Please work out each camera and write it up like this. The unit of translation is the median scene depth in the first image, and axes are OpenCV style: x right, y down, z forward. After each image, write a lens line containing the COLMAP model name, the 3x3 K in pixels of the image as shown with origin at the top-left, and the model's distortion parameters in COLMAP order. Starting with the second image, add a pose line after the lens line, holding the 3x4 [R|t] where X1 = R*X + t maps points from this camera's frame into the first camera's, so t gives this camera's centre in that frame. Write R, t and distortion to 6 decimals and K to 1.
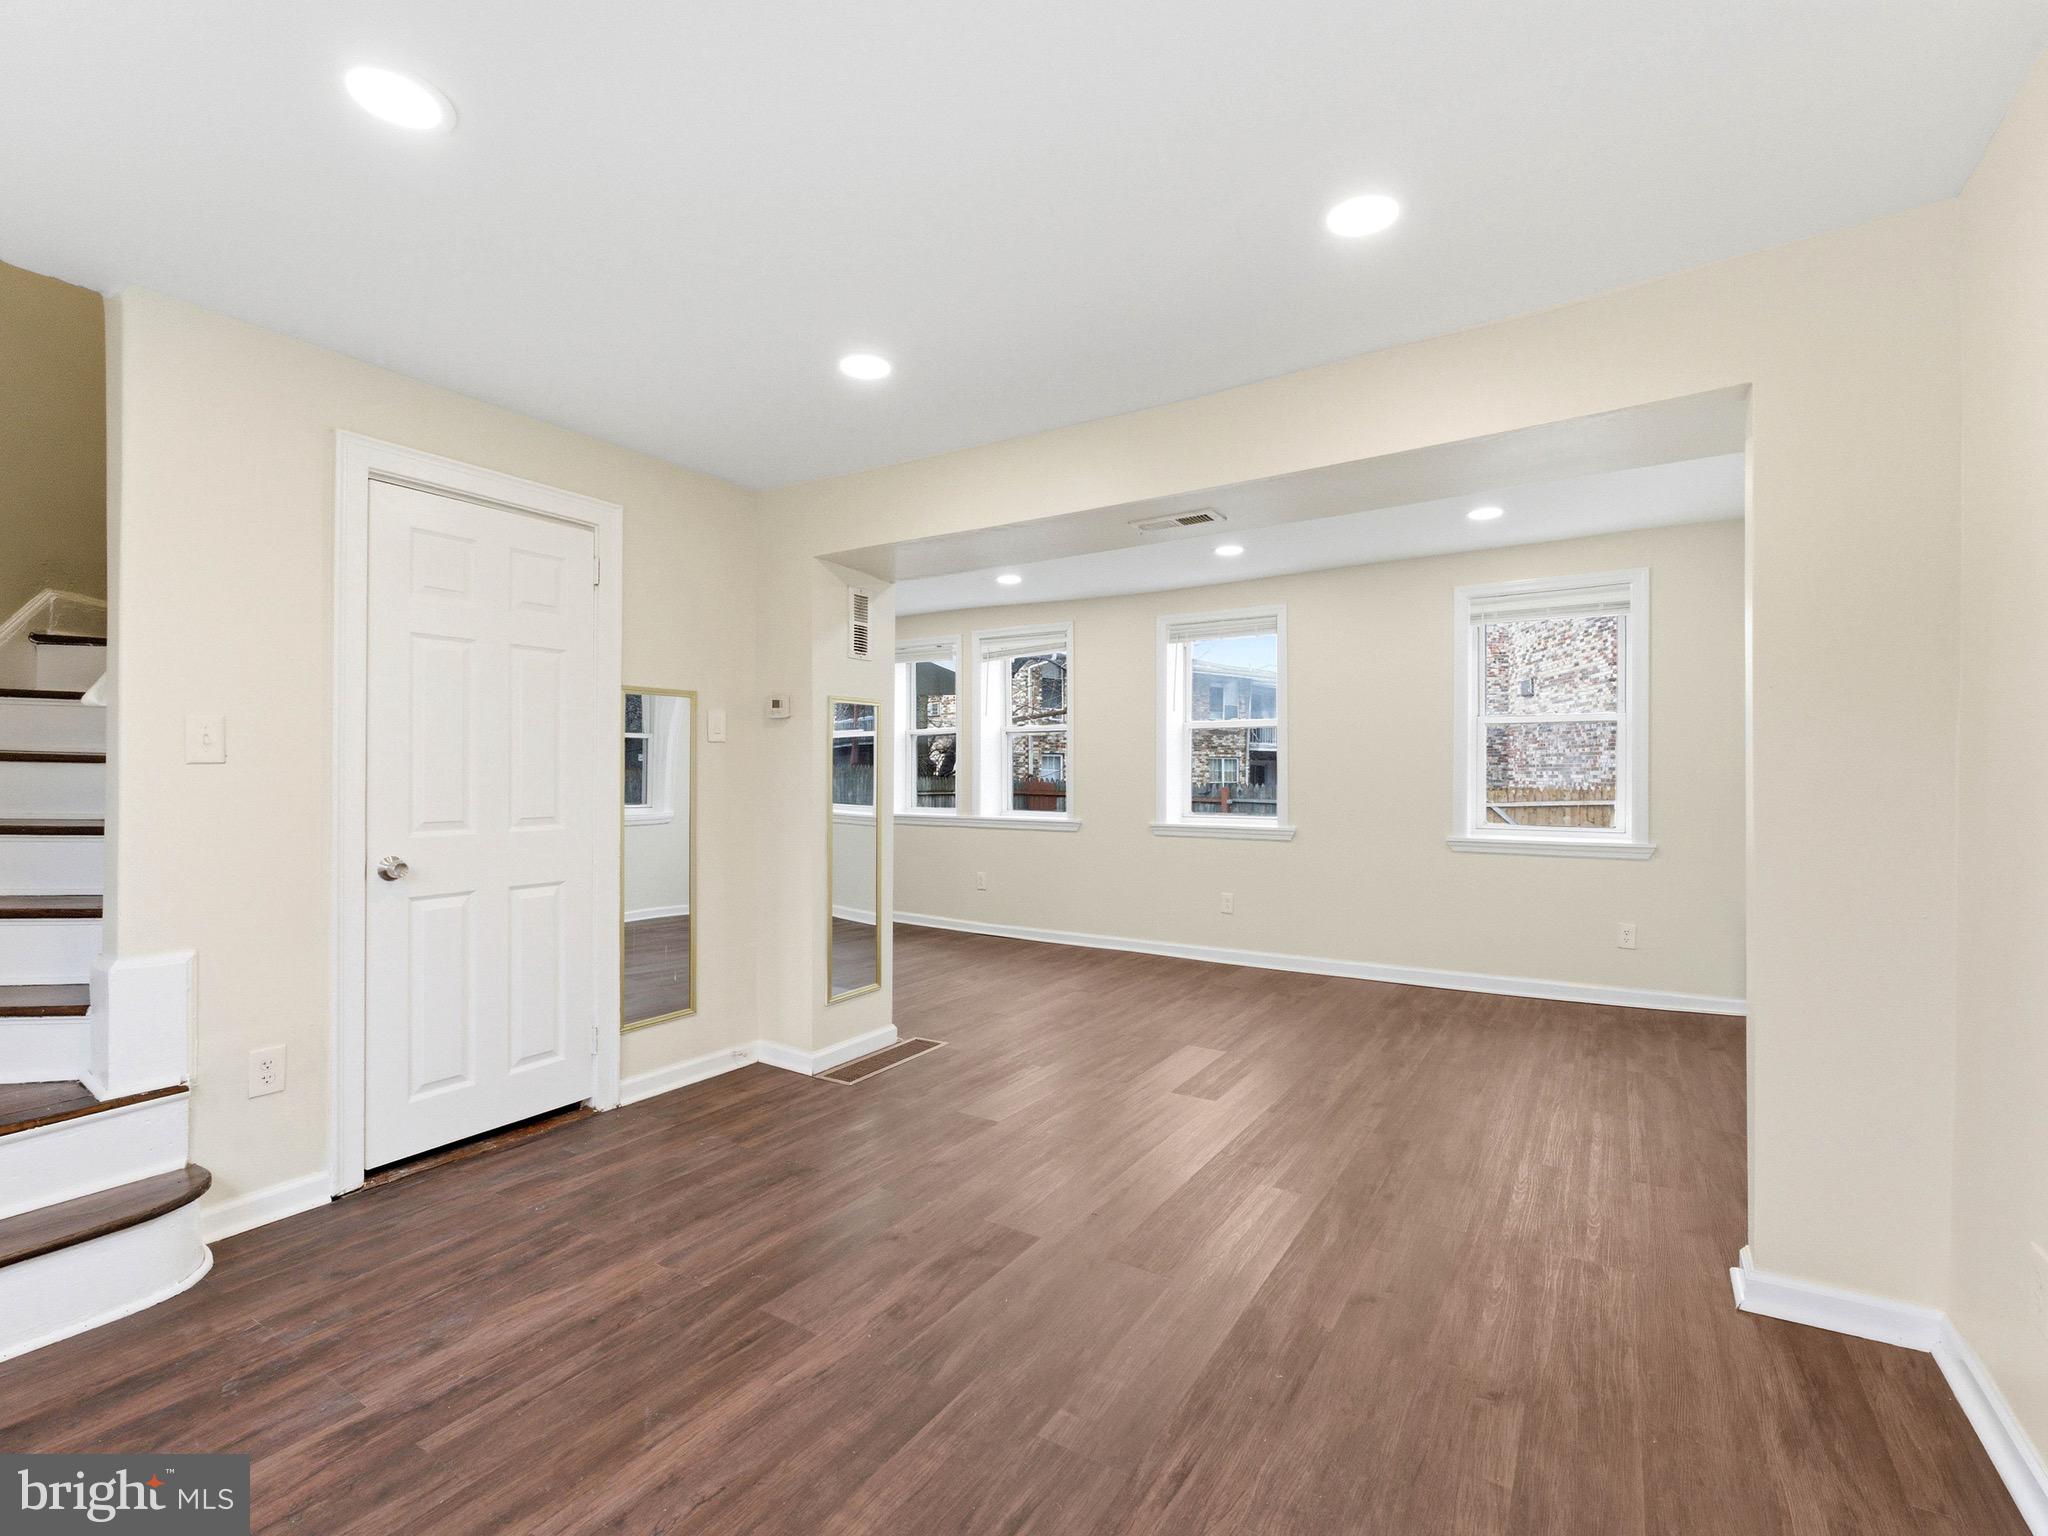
lens RADIAL K [[930.2, 0, 1018.4], [0, 930.2, 776.3], [0, 0, 1]] dist [-0.001946, 0.000273]
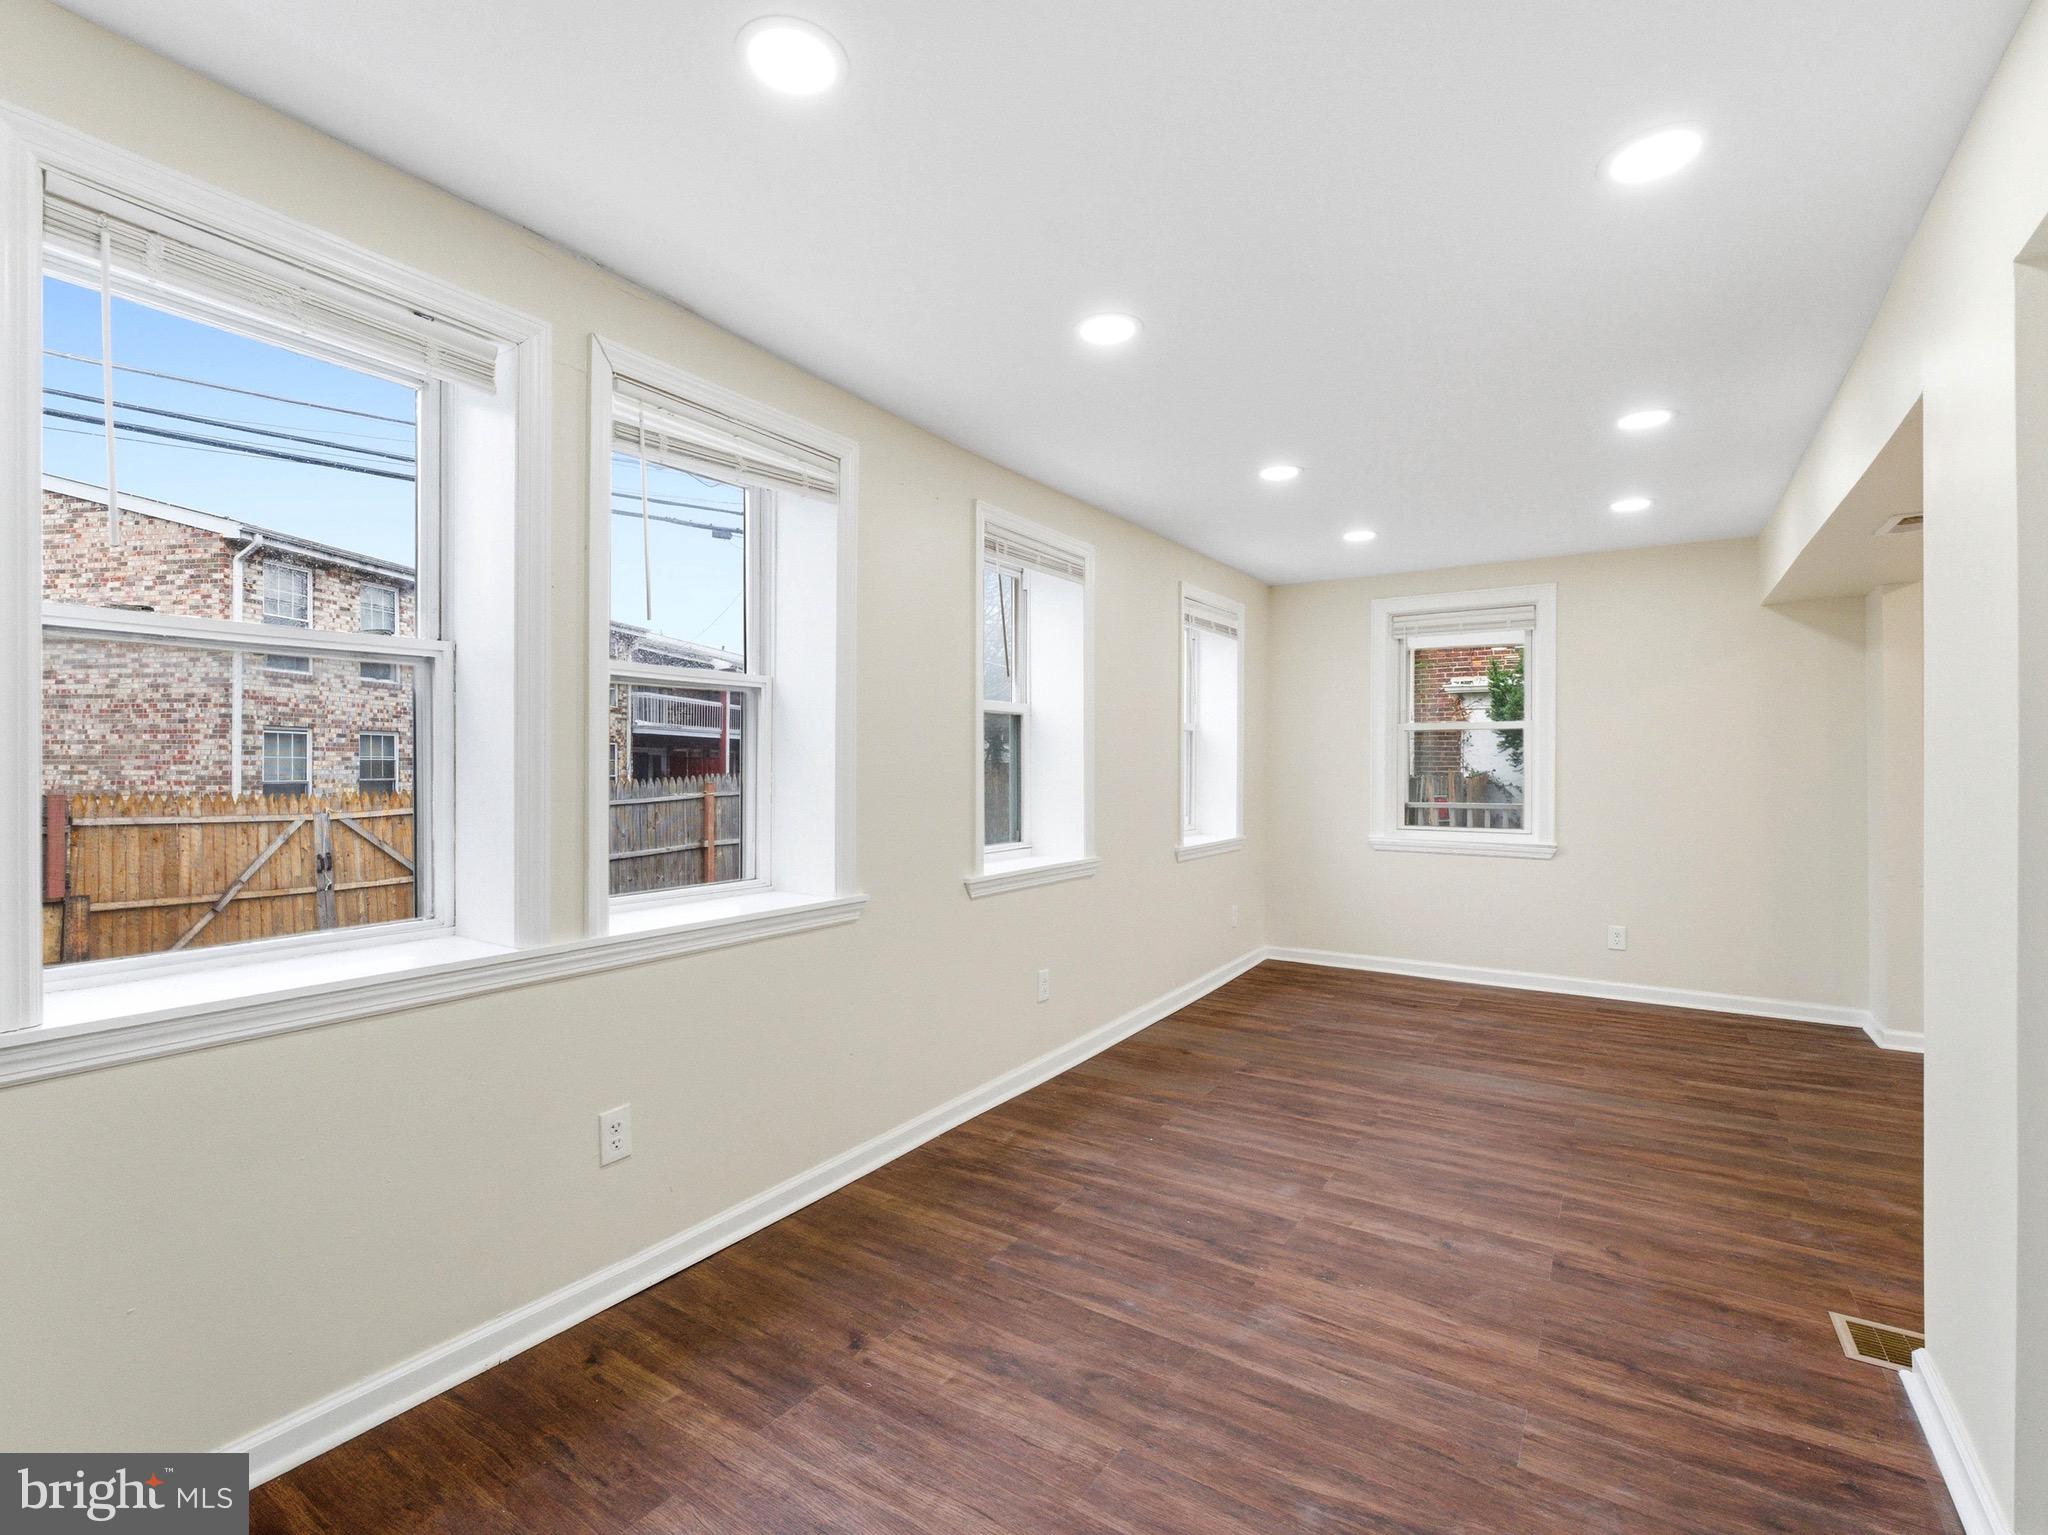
lens RADIAL K [[930.2, 0, 1018.4], [0, 930.2, 775.8], [0, 0, 1]] dist [-0.001946, 0.000273]
pose [[0.016165, -0.011852, 0.999799, -0.204769], [0.001656, 0.999929, 0.011826, -0.008079], [-0.999868, 0.001464, 0.016184, 0.491367]]
